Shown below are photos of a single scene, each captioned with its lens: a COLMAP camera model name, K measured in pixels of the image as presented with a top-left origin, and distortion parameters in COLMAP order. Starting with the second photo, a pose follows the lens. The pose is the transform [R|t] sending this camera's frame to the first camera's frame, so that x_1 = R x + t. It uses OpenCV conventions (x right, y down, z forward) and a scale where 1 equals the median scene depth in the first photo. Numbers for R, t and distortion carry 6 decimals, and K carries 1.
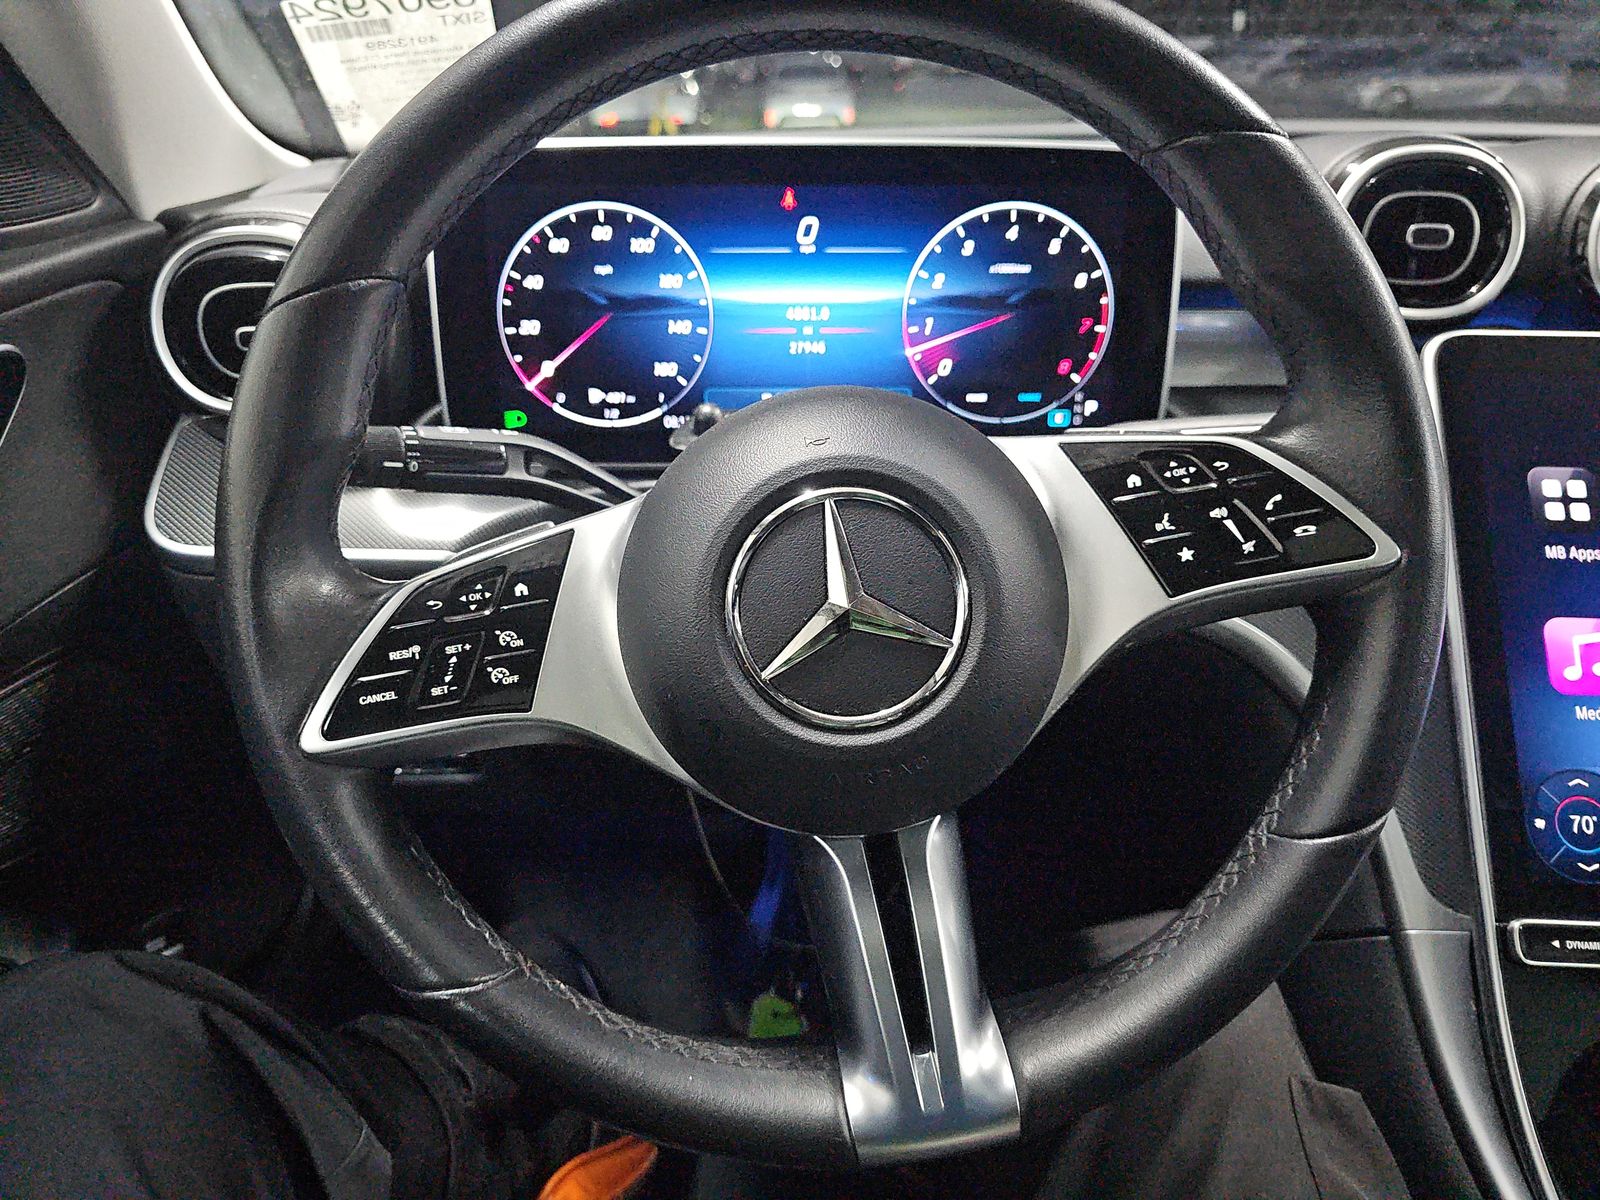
lens RADIAL K [[1114.6, 0, 800.0], [0, 1114.6, 600.0], [0, 0, 1]] dist [0.039759, -0.095151]
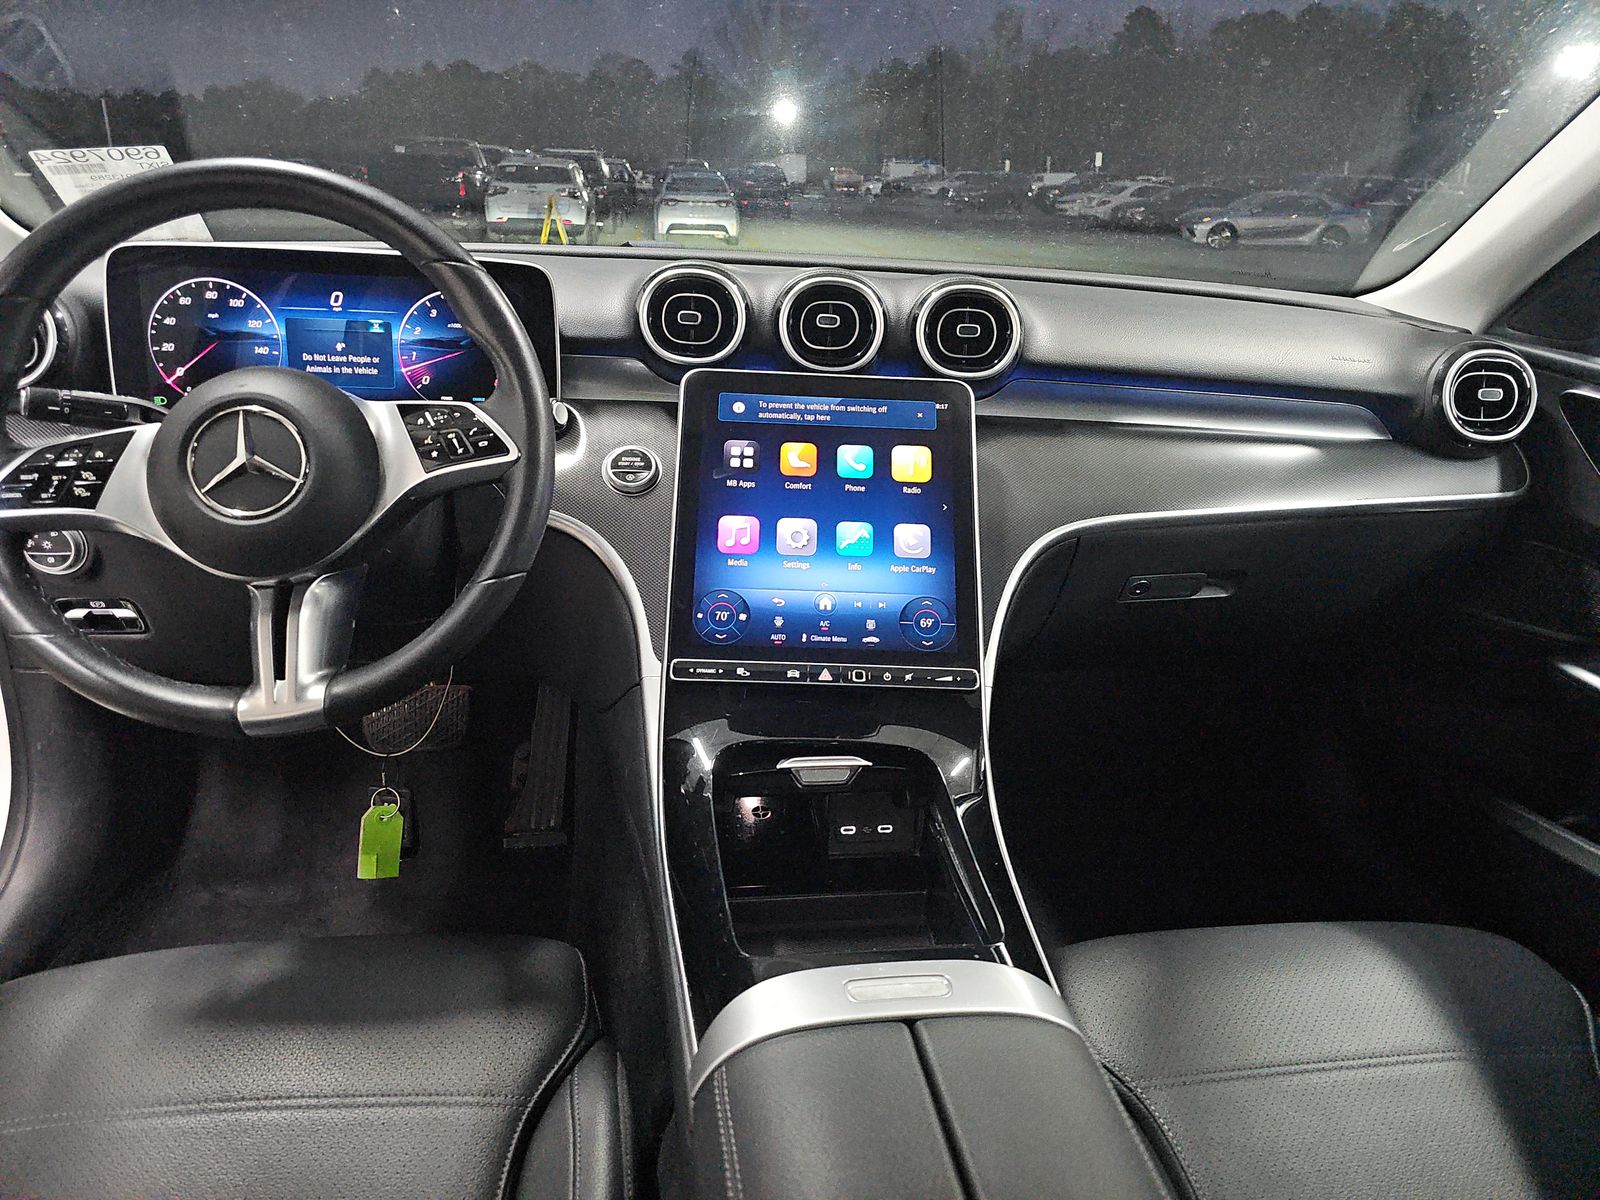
lens RADIAL K [[1043.0, 0, 800.0], [0, 1043.0, 600.0], [0, 0, 1]] dist [-0.004772, -0.006033]
pose [[0.988028, 0.006465, 0.154141, 0.477130], [0.001210, 0.998766, -0.049642, 0.225888], [-0.154272, 0.049234, 0.986801, -0.709199]]
